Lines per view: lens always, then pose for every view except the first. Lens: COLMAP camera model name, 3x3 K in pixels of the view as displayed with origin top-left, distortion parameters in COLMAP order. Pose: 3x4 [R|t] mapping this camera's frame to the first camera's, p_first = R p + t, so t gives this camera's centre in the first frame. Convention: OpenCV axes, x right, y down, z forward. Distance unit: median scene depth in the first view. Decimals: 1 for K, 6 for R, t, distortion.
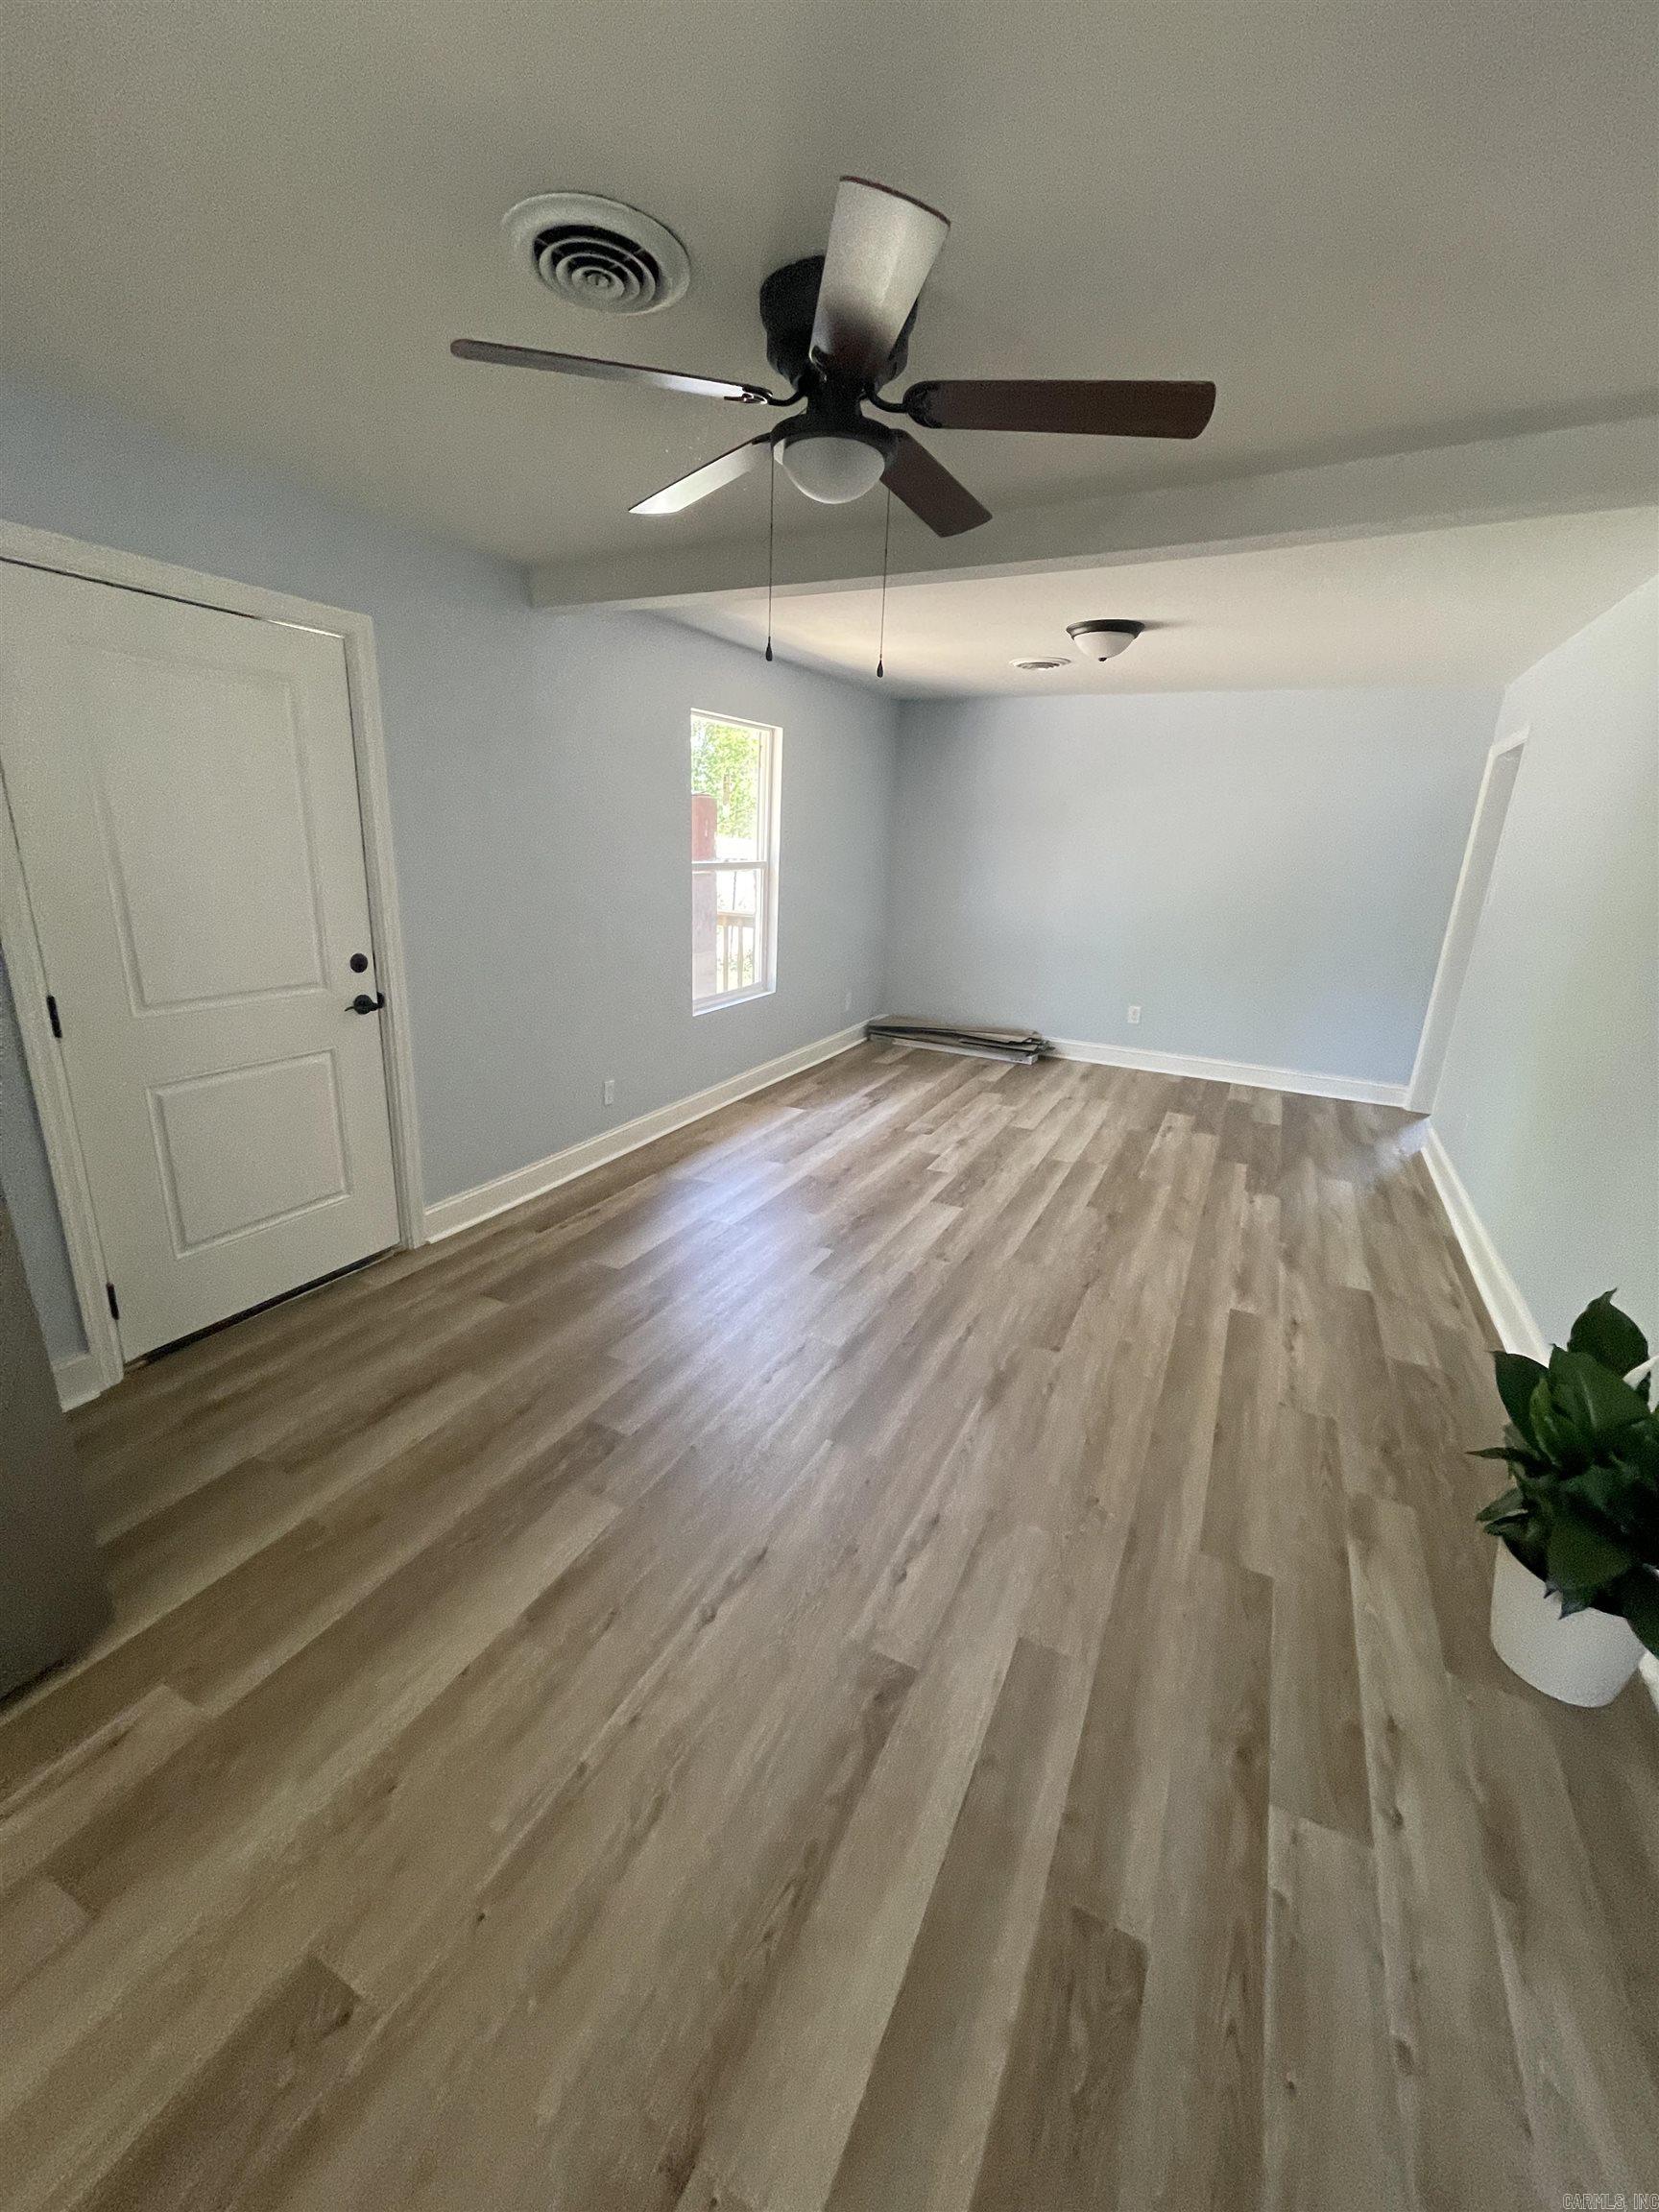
lens RADIAL K [[896.7, 0, 822.3], [0, 896.7, 1096.1], [0, 0, 1]] dist [0.001722, 0.000495]
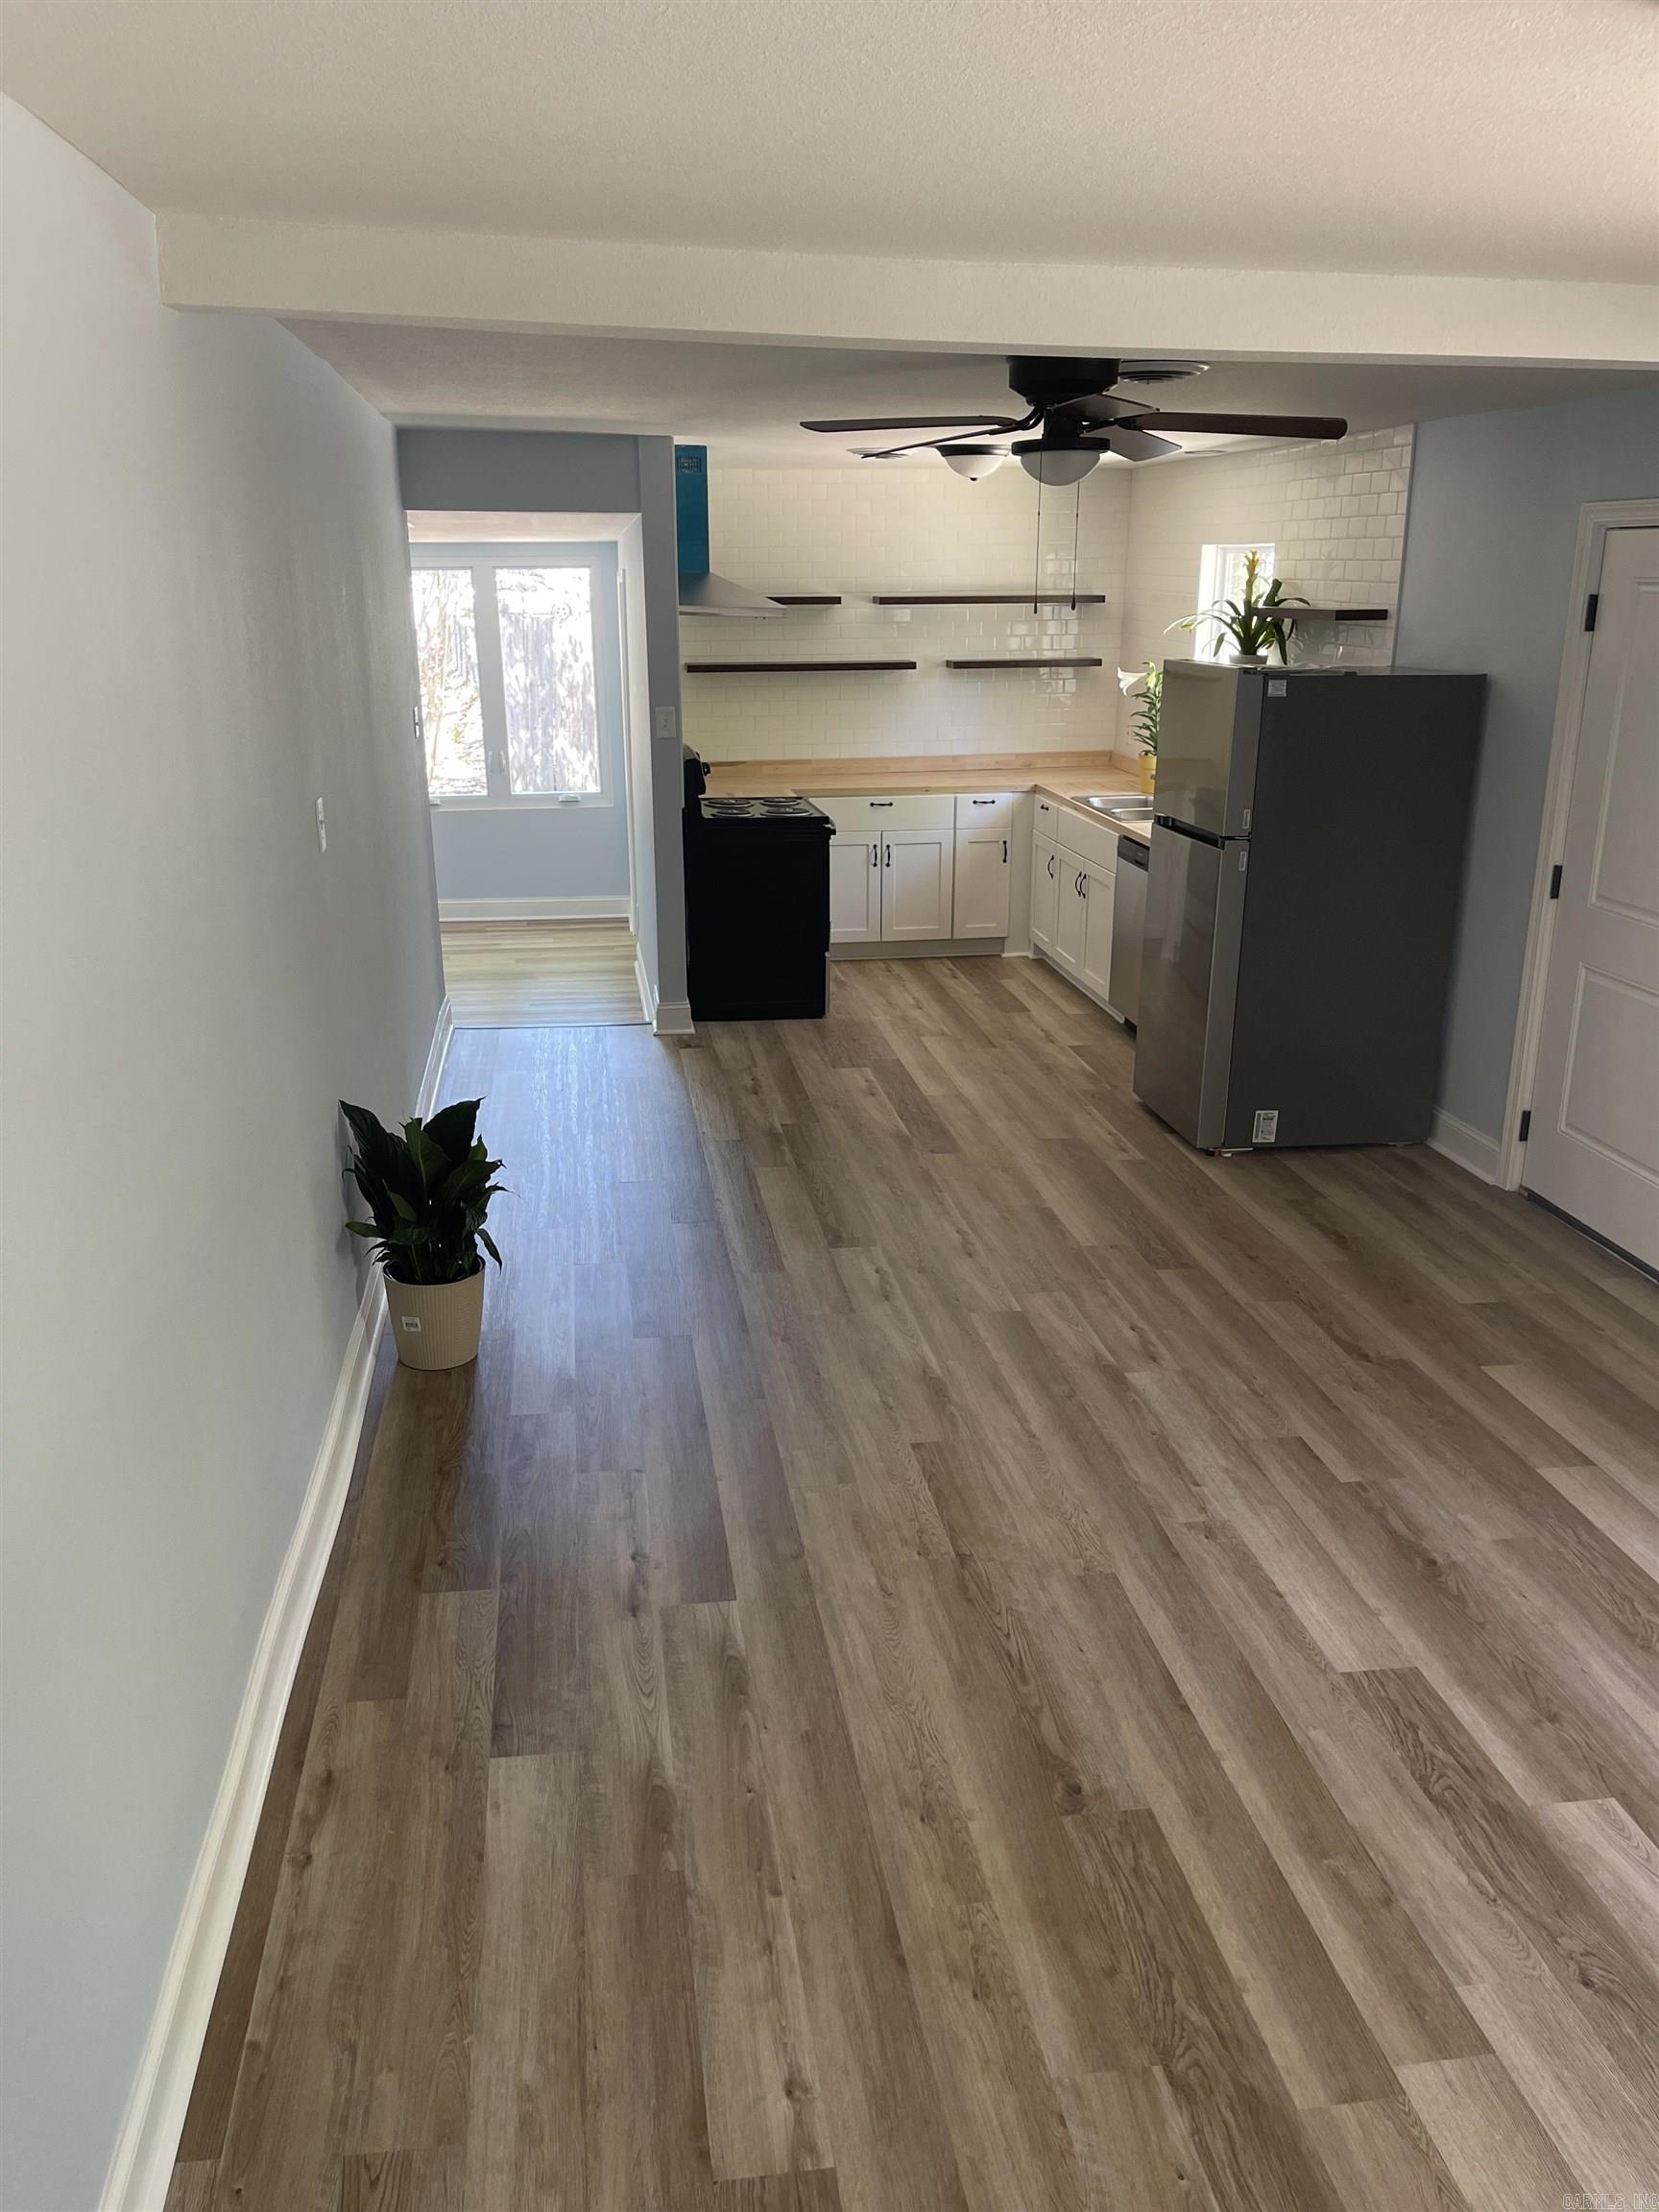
lens RADIAL K [[1660.4, 0, 824.8], [0, 1660.4, 1120.8], [0, 0, 1]] dist [0.063871, -0.087383]
pose [[-0.817630, 0.140158, -0.558424, 0.985371], [-0.194502, 0.845651, 0.497034, -0.573095], [0.541895, 0.515004, -0.664169, 1.623741]]
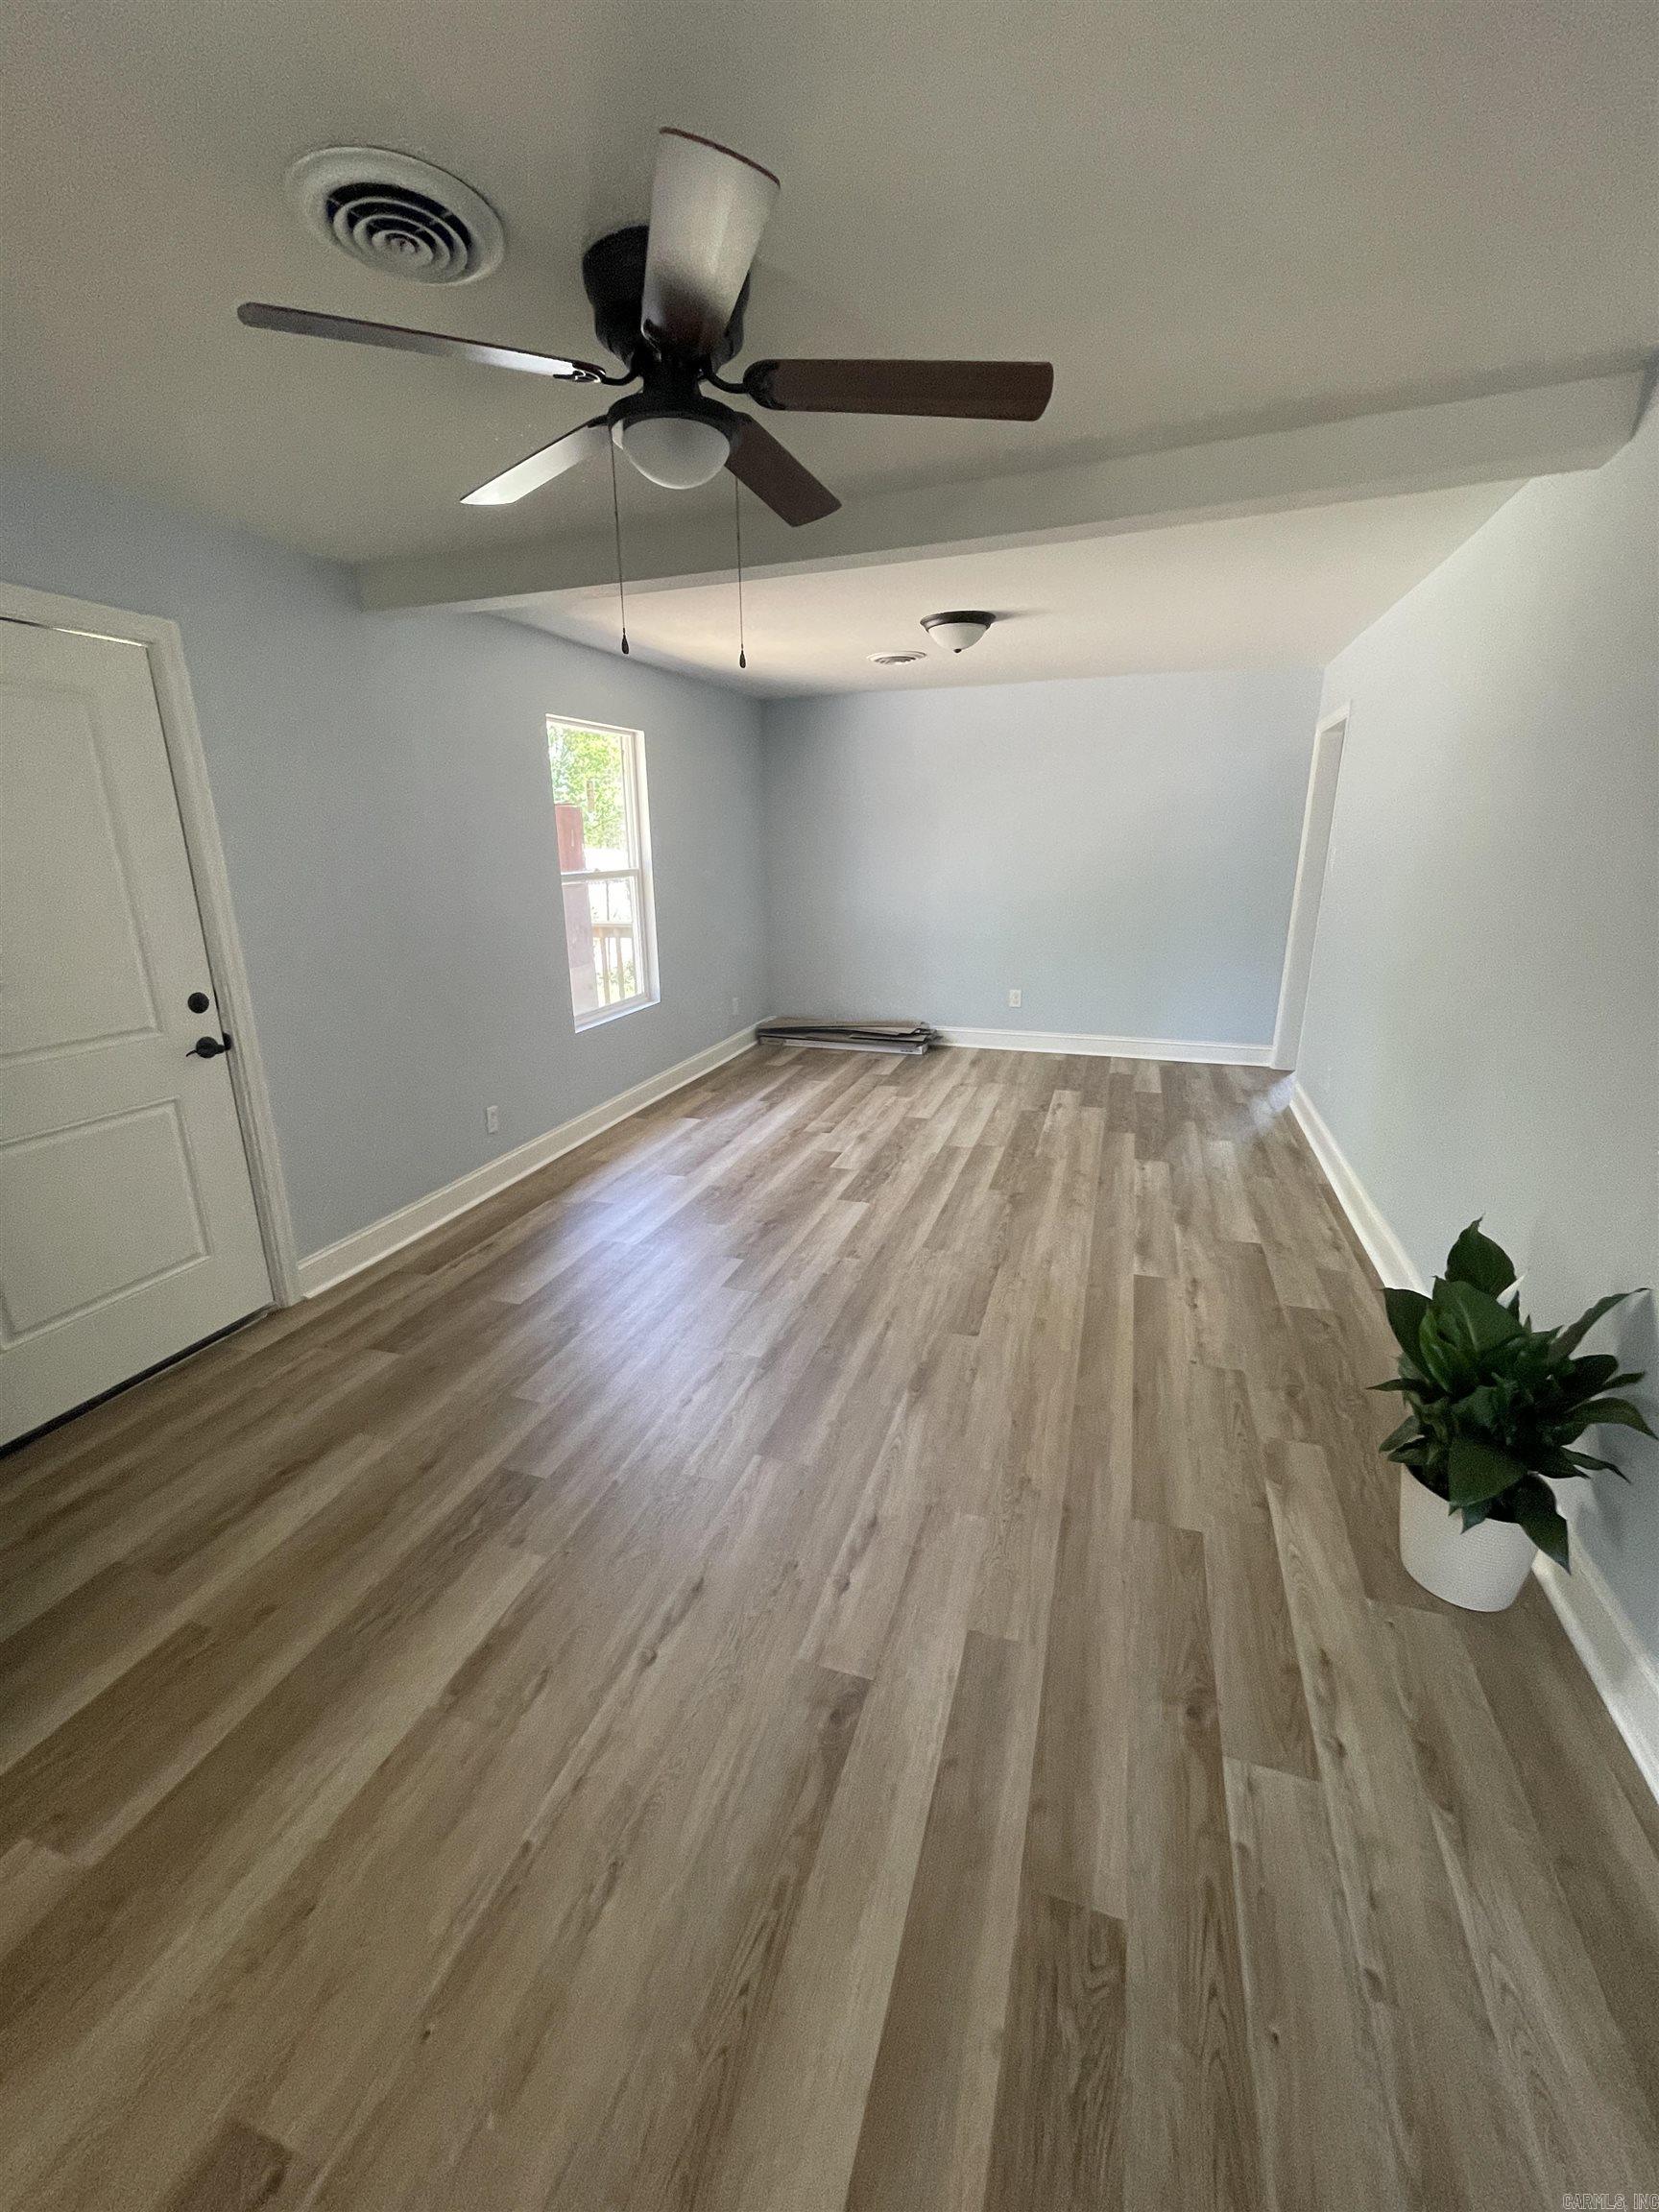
lens RADIAL K [[896.7, 0, 822.3], [0, 896.7, 1096.1], [0, 0, 1]] dist [0.001722, 0.000495]
pose [[0.989158, -0.086551, 0.118639, -0.003914], [0.087017, 0.996206, 0.001256, 0.000644], [-0.118298, 0.009081, 0.992937, 0.018795]]
